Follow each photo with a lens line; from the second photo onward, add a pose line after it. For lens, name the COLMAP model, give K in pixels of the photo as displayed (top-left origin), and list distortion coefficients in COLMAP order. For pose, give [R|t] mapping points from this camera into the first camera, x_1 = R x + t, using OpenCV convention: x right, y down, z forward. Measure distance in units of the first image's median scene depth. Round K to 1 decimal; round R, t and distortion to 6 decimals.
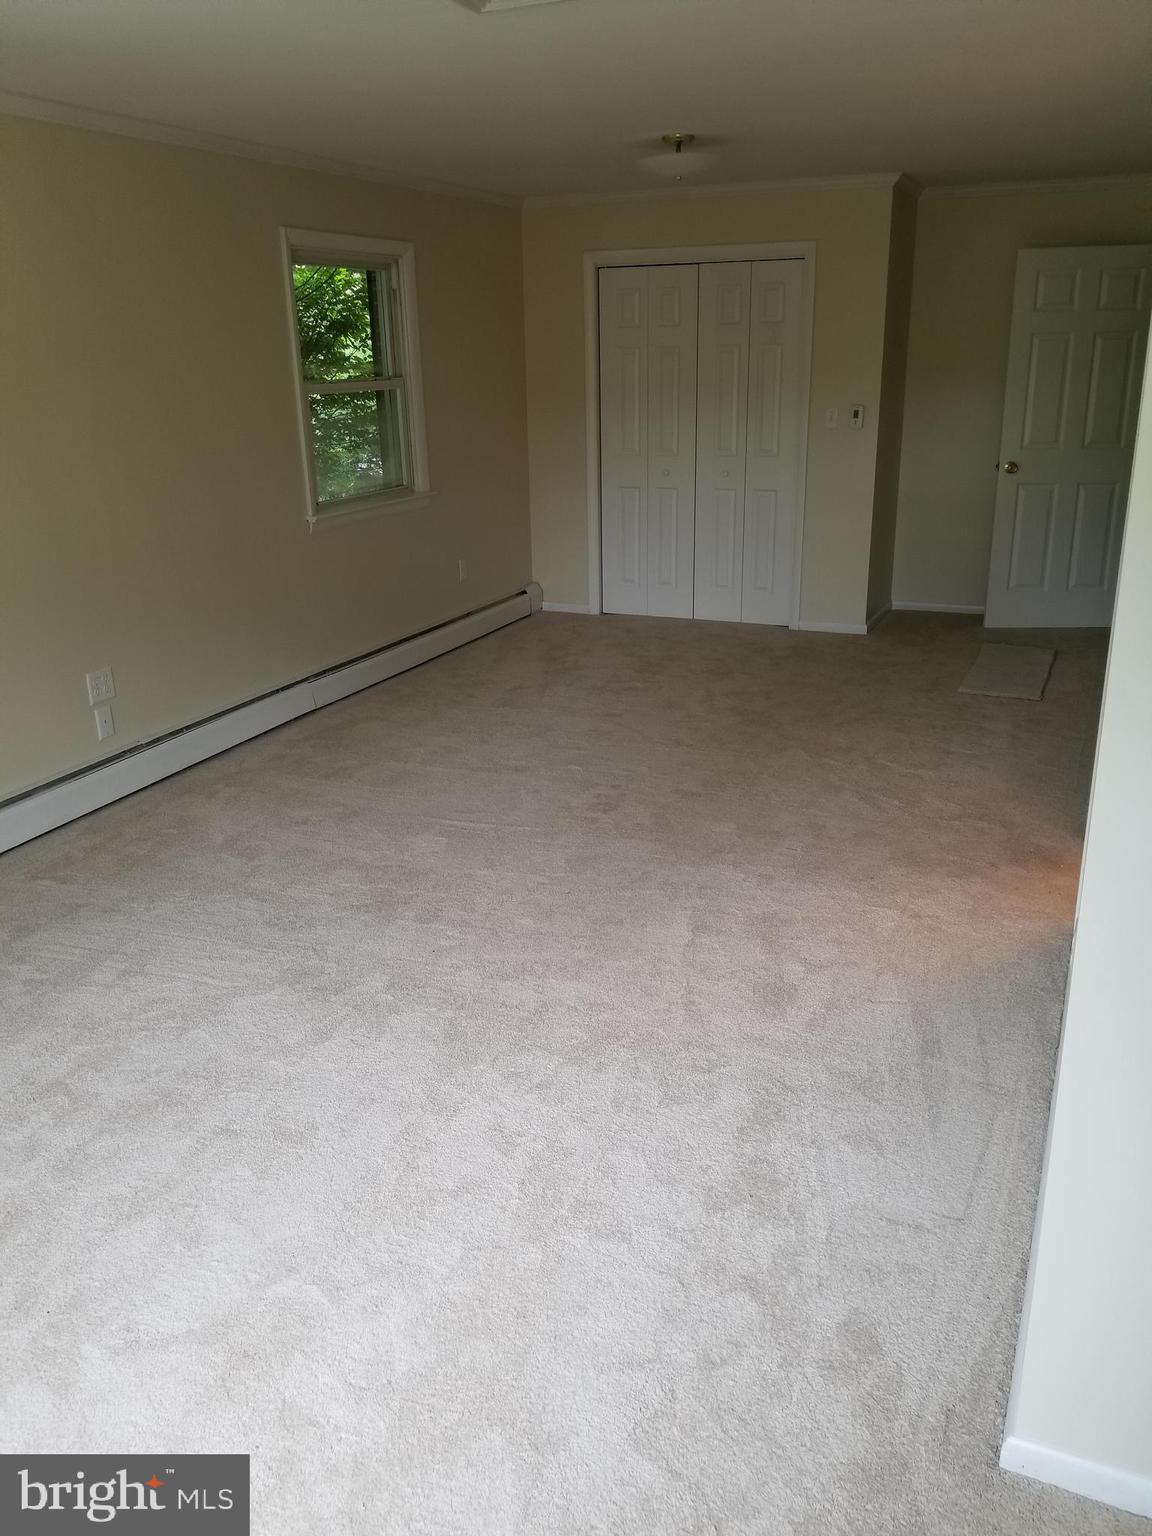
lens RADIAL K [[1195.0, 0, 586.7], [0, 1195.0, 774.5], [0, 0, 1]] dist [-0.020023, -0.012168]
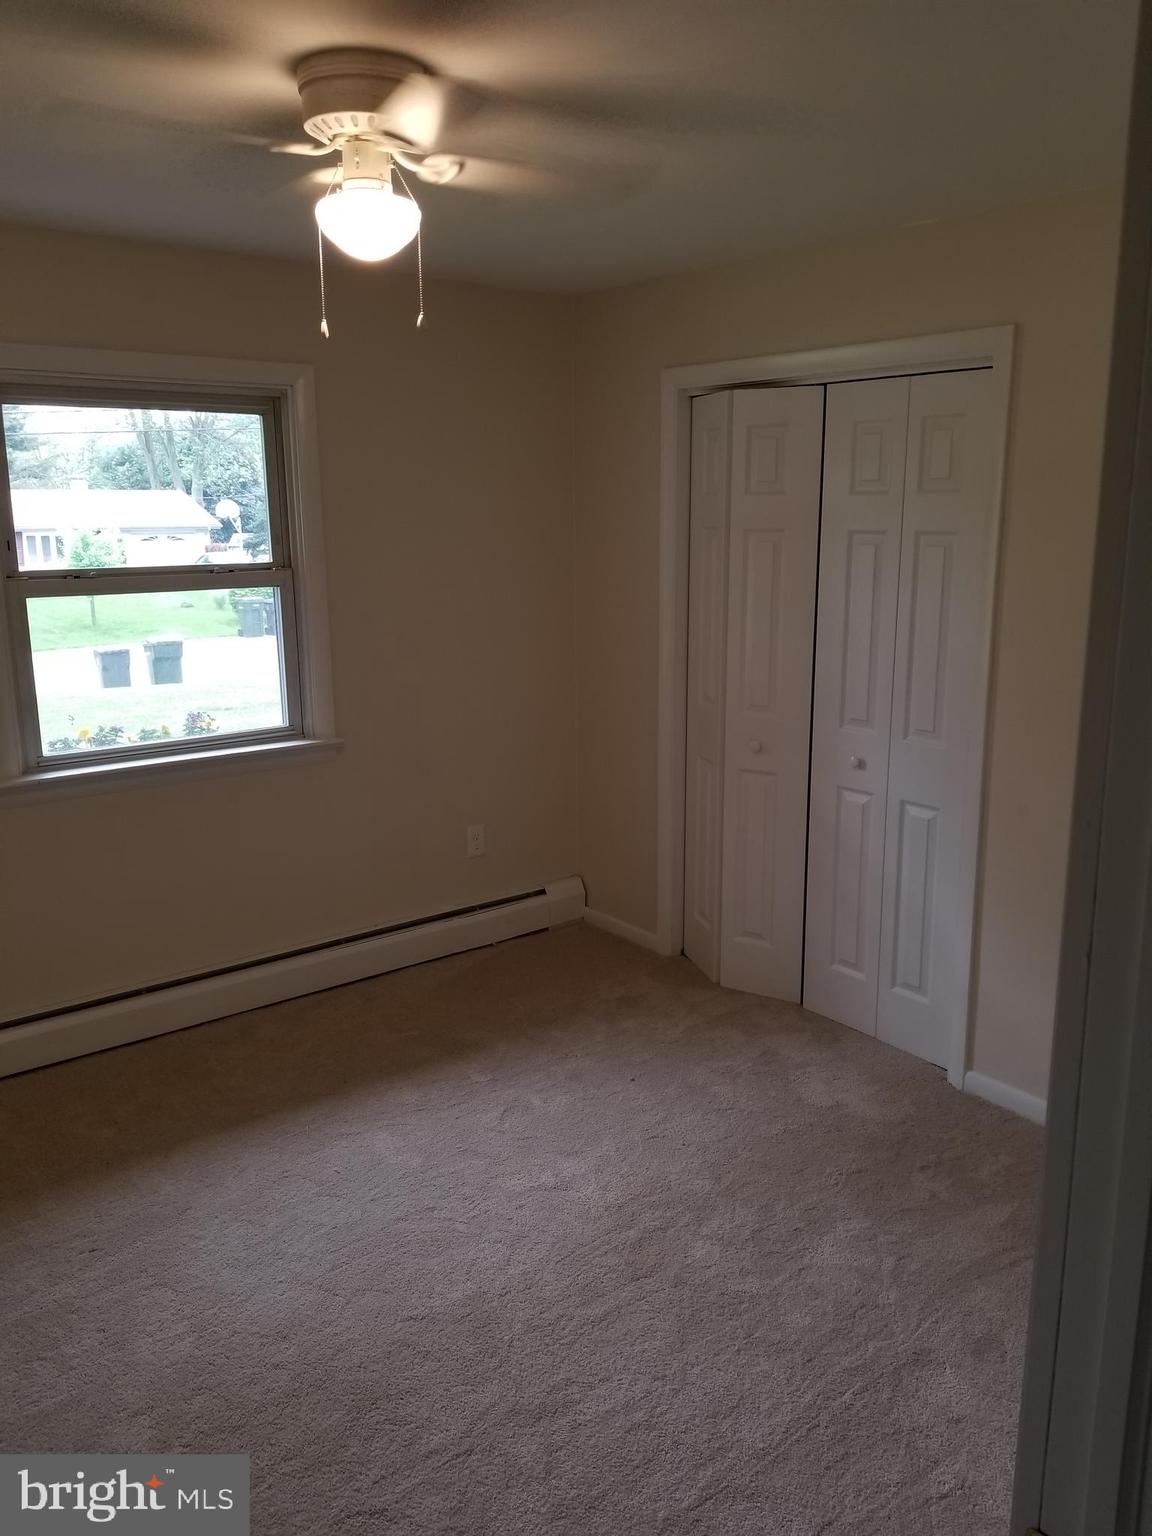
lens RADIAL K [[1195.0, 0, 563.1], [0, 1195.0, 776.1], [0, 0, 1]] dist [-0.020023, -0.012168]
pose [[0.872859, 0.120680, -0.472814, 0.266102], [-0.168683, 0.983824, -0.060296, -0.187127], [0.457889, 0.132385, 0.879097, 0.462228]]
